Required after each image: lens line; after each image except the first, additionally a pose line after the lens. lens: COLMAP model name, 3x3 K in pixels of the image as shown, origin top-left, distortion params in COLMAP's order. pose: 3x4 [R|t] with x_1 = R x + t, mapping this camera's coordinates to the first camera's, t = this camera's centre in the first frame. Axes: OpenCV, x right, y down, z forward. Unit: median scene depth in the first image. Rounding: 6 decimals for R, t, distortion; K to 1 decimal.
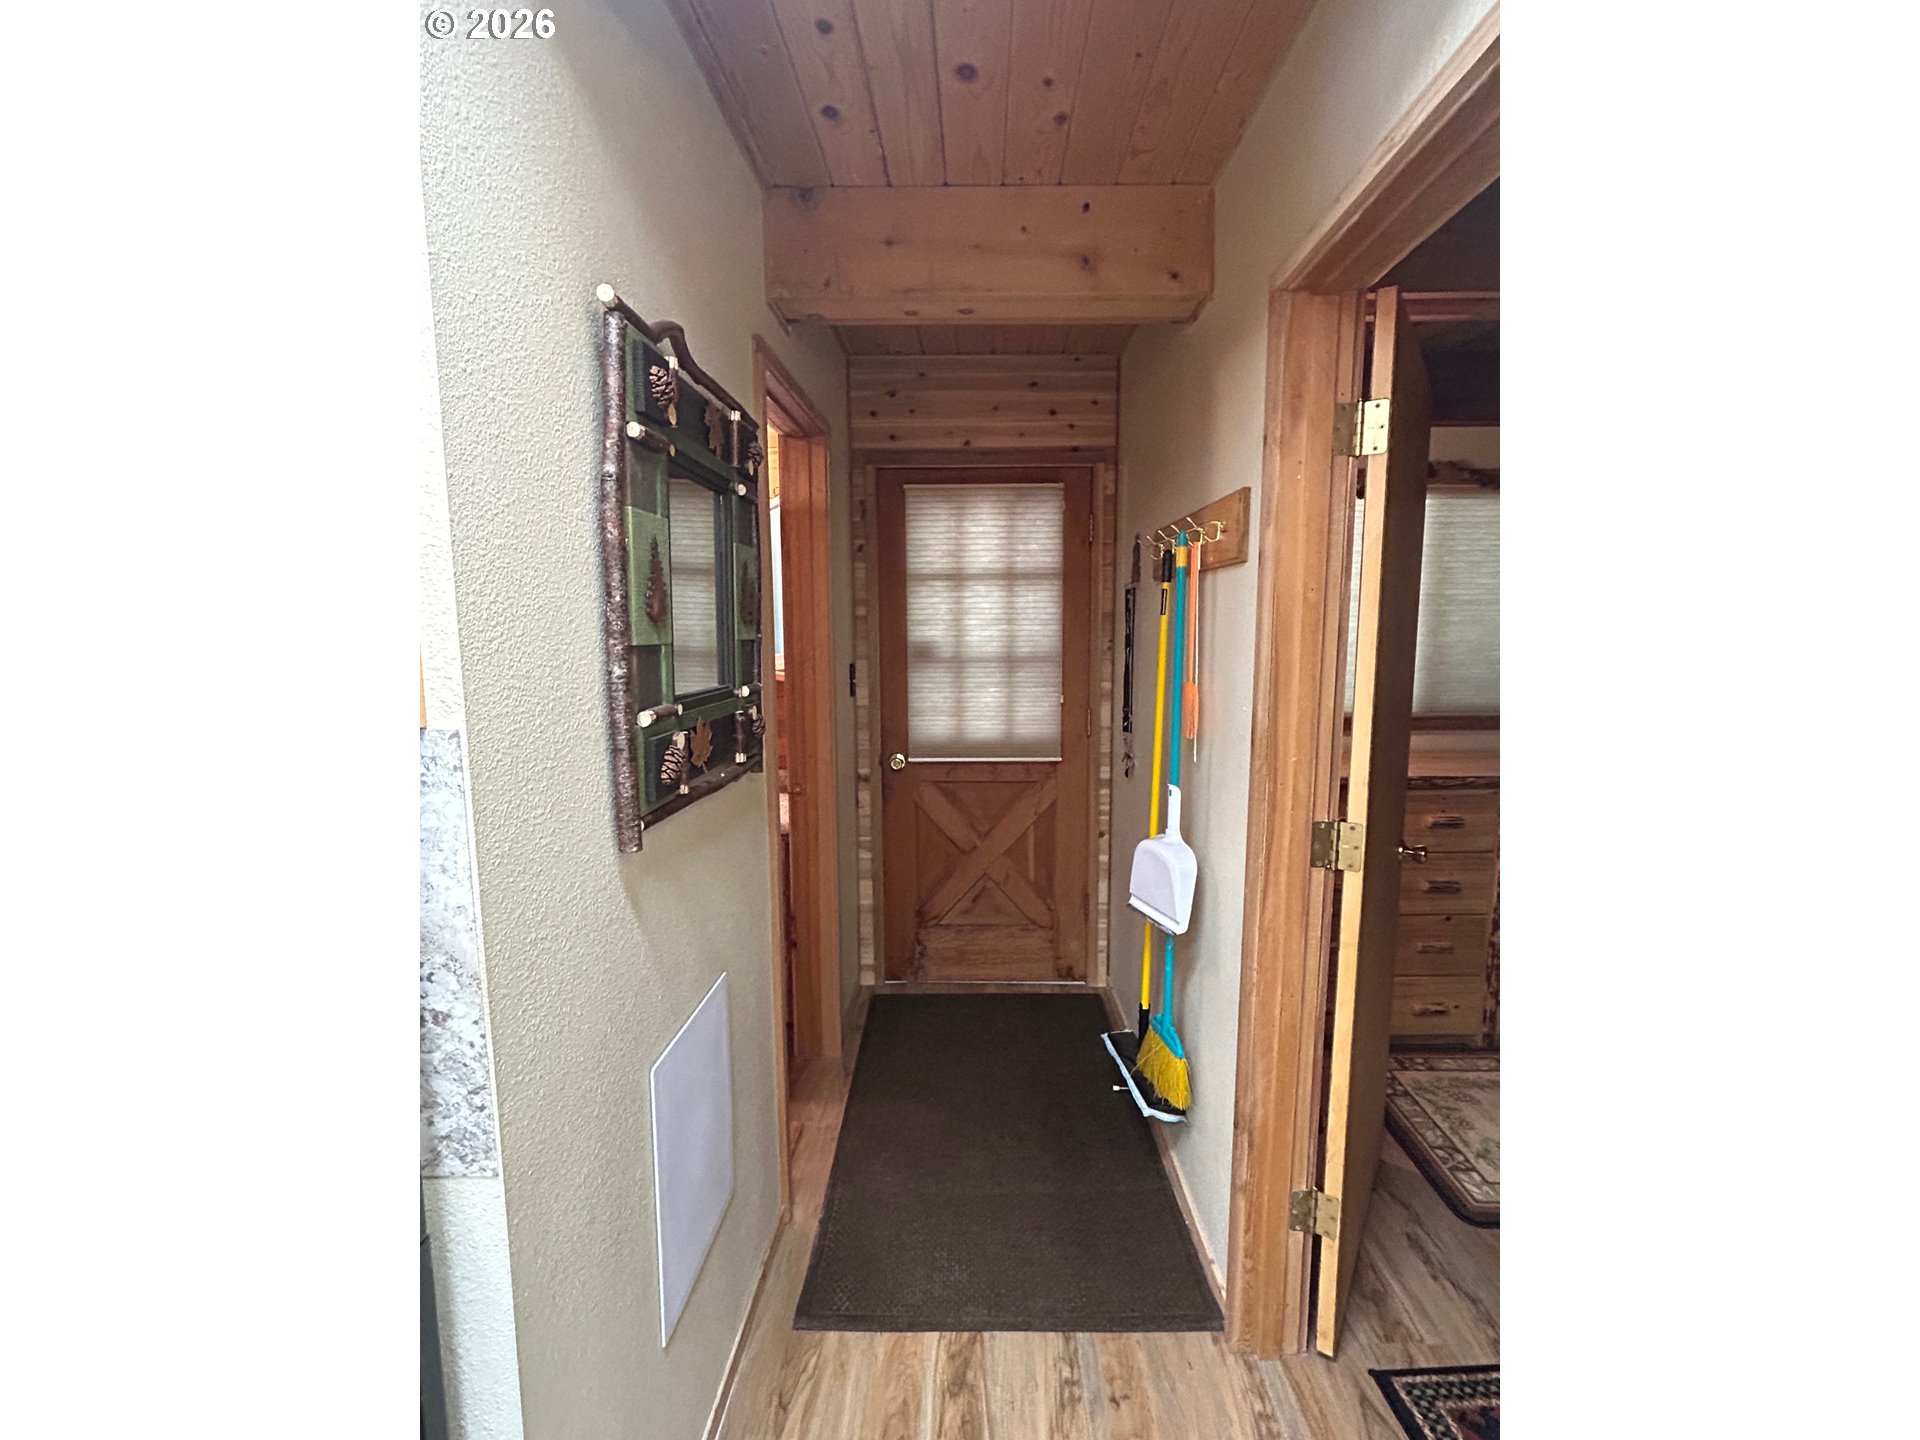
lens RADIAL K [[800.8, 0, 954.9], [0, 800.8, 717.9], [0, 0, 1]] dist [0.003133, 0.000133]
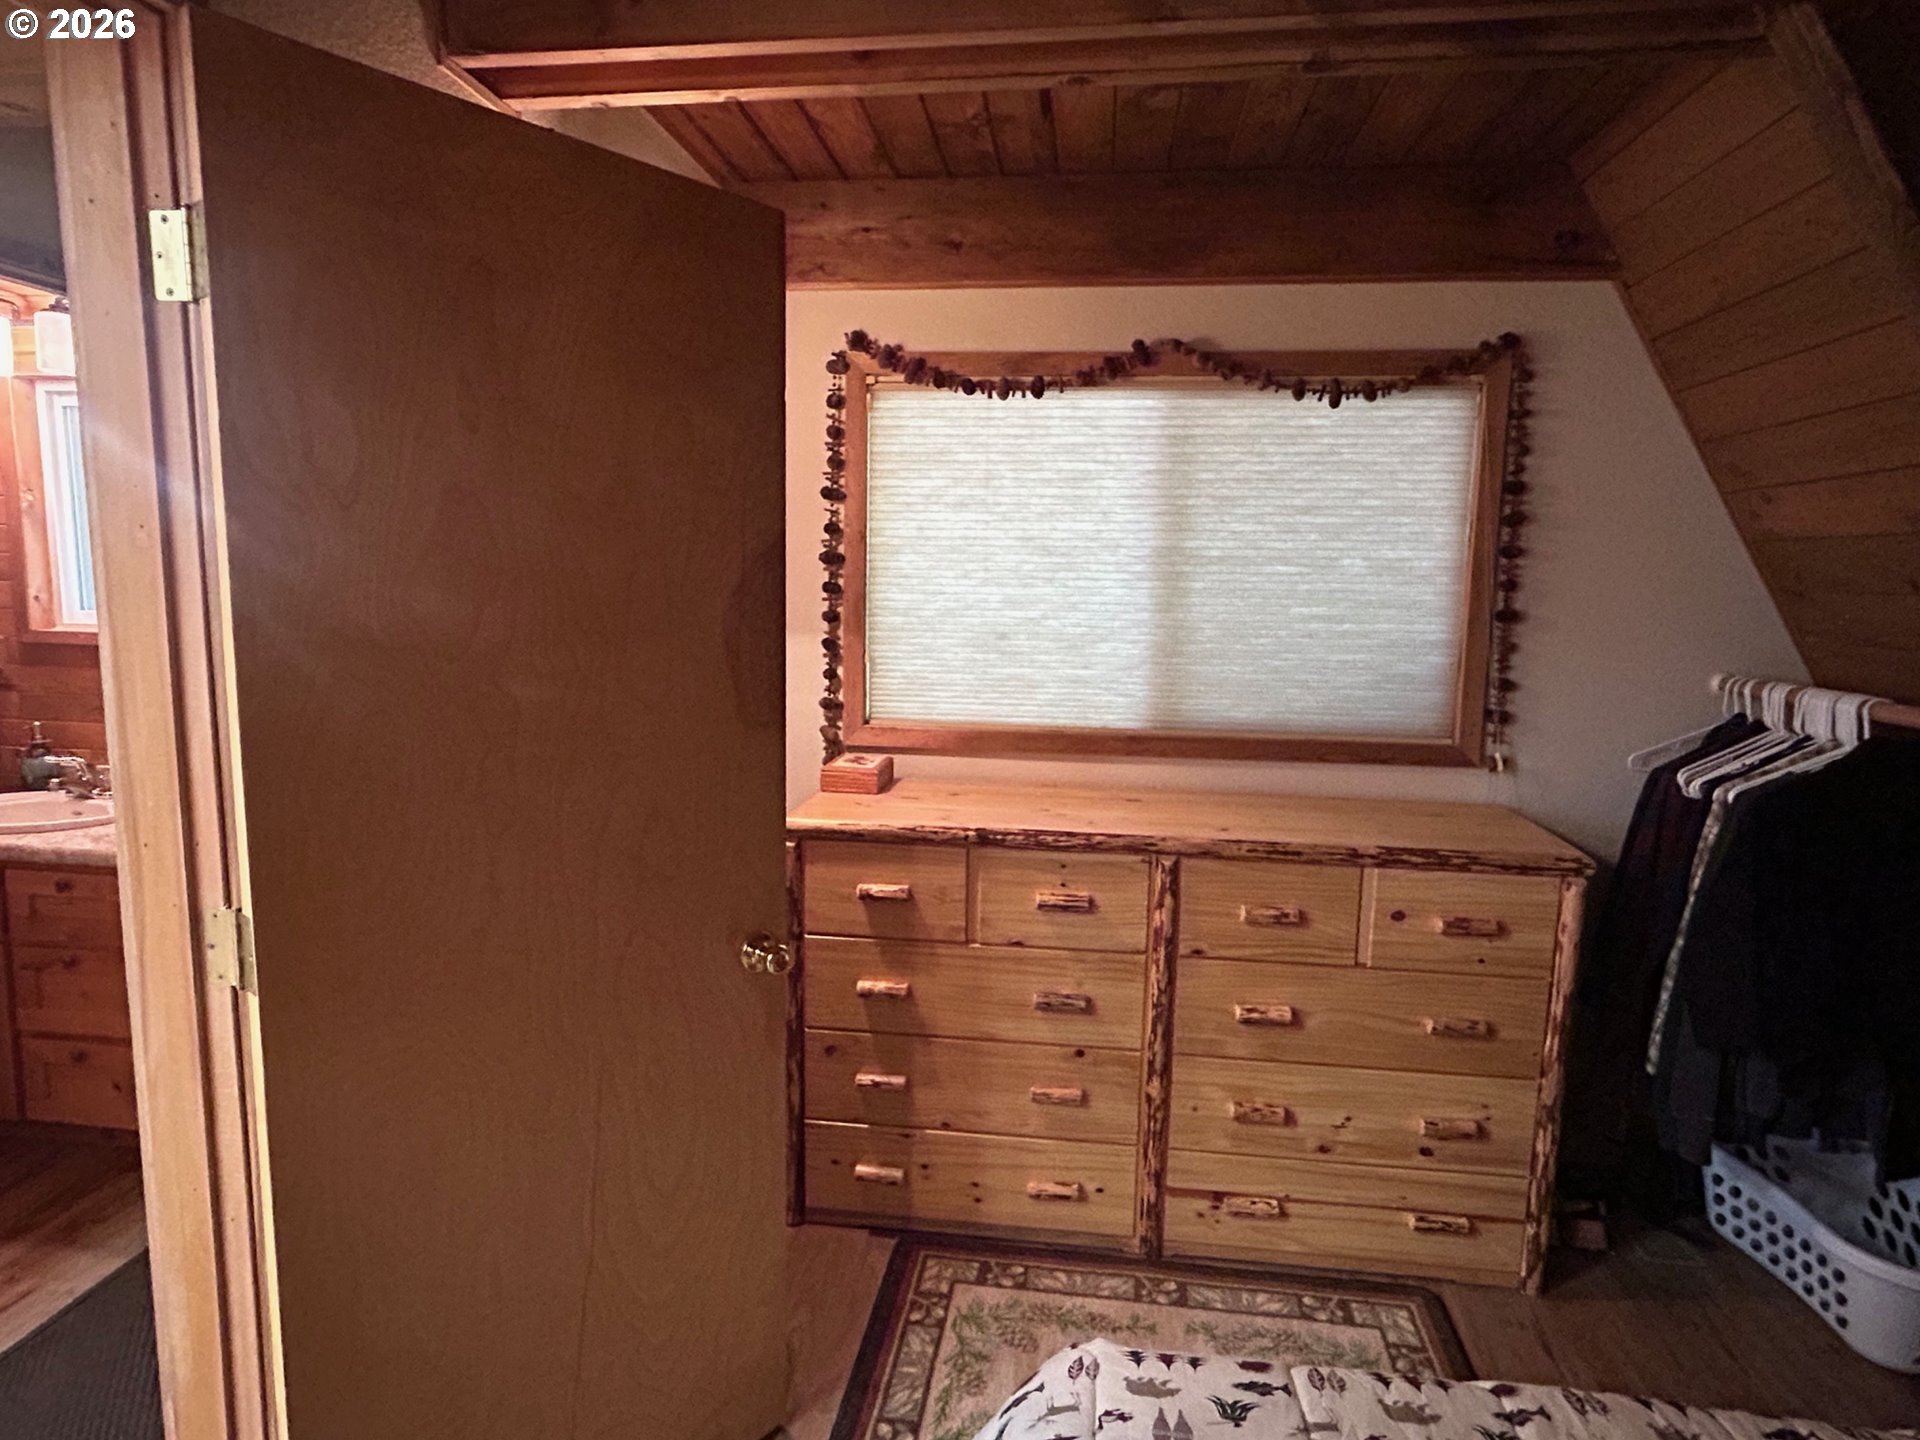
lens RADIAL K [[1083.1, 0, 965.3], [0, 1083.1, 719.2], [0, 0, 1]] dist [0.020269, -0.006238]
pose [[0.994818, 0.032484, -0.096344, 0.598374], [-0.031626, 0.999445, 0.010422, -0.022350], [0.096629, -0.007321, 0.995294, 0.128834]]
